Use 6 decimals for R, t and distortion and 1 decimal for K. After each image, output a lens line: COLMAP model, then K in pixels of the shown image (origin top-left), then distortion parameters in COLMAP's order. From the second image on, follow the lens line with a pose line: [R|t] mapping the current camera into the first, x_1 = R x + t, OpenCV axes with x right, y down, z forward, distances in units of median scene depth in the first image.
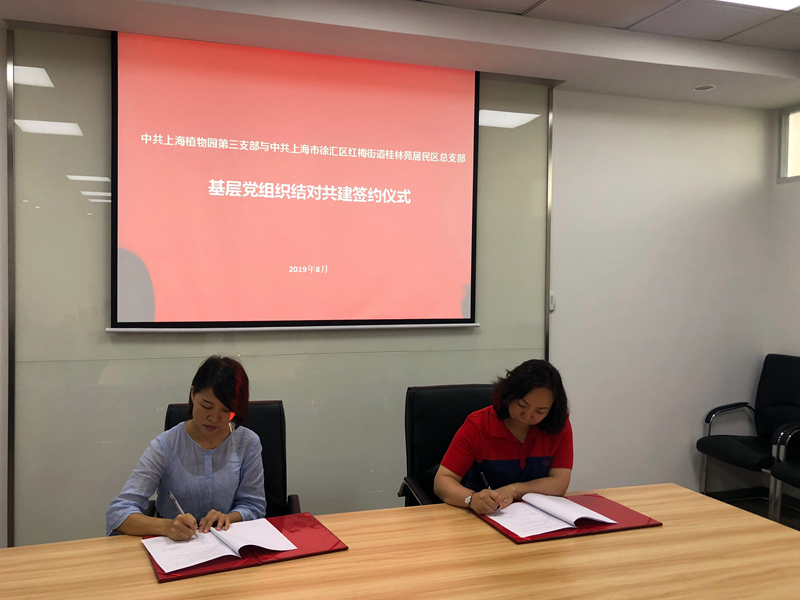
lens RADIAL K [[718.1, 0, 395.9], [0, 718.1, 293.7], [0, 0, 1]] dist [0.049265, -0.052303]
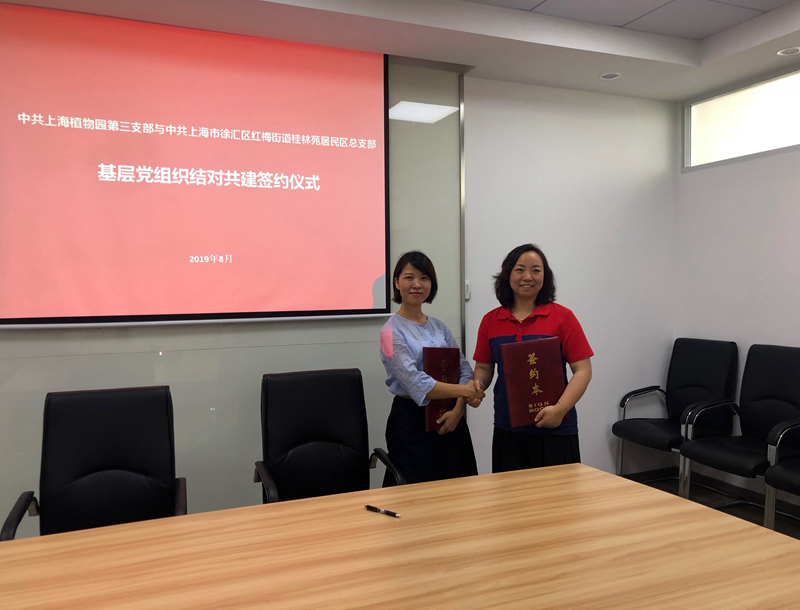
lens RADIAL K [[695.0, 0, 404.9], [0, 695.0, 306.8], [0, 0, 1]] dist [0.010658, 0.006768]
pose [[0.995333, -0.022590, 0.093819, 0.044893], [0.021620, 0.999702, 0.011344, 0.024092], [-0.094047, -0.009263, 0.995525, 0.058975]]
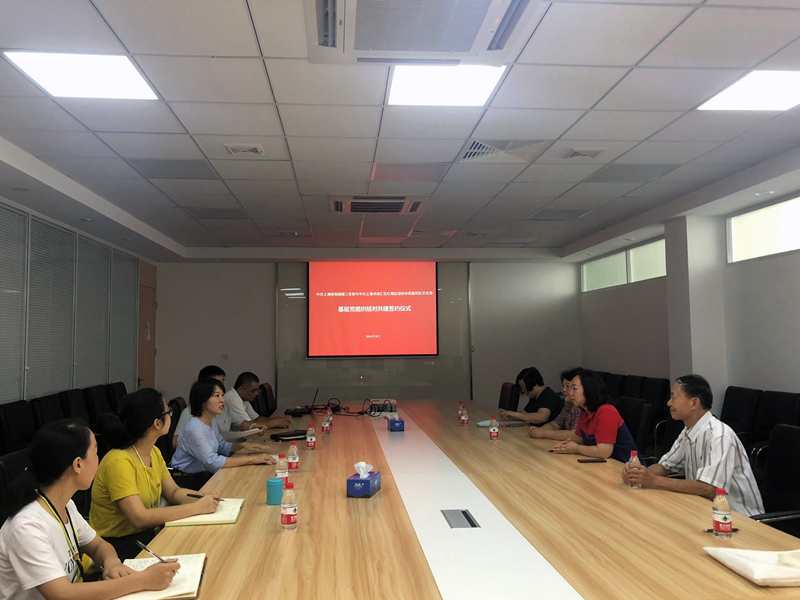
lens RADIAL K [[718.1, 0, 401.5], [0, 718.1, 297.6], [0, 0, 1]] dist [0.049265, -0.052303]
pose [[0.972190, -0.040742, -0.230622, 0.627742], [0.017192, 0.994510, -0.103219, 0.105242], [0.233562, 0.096383, 0.967553, -1.668652]]
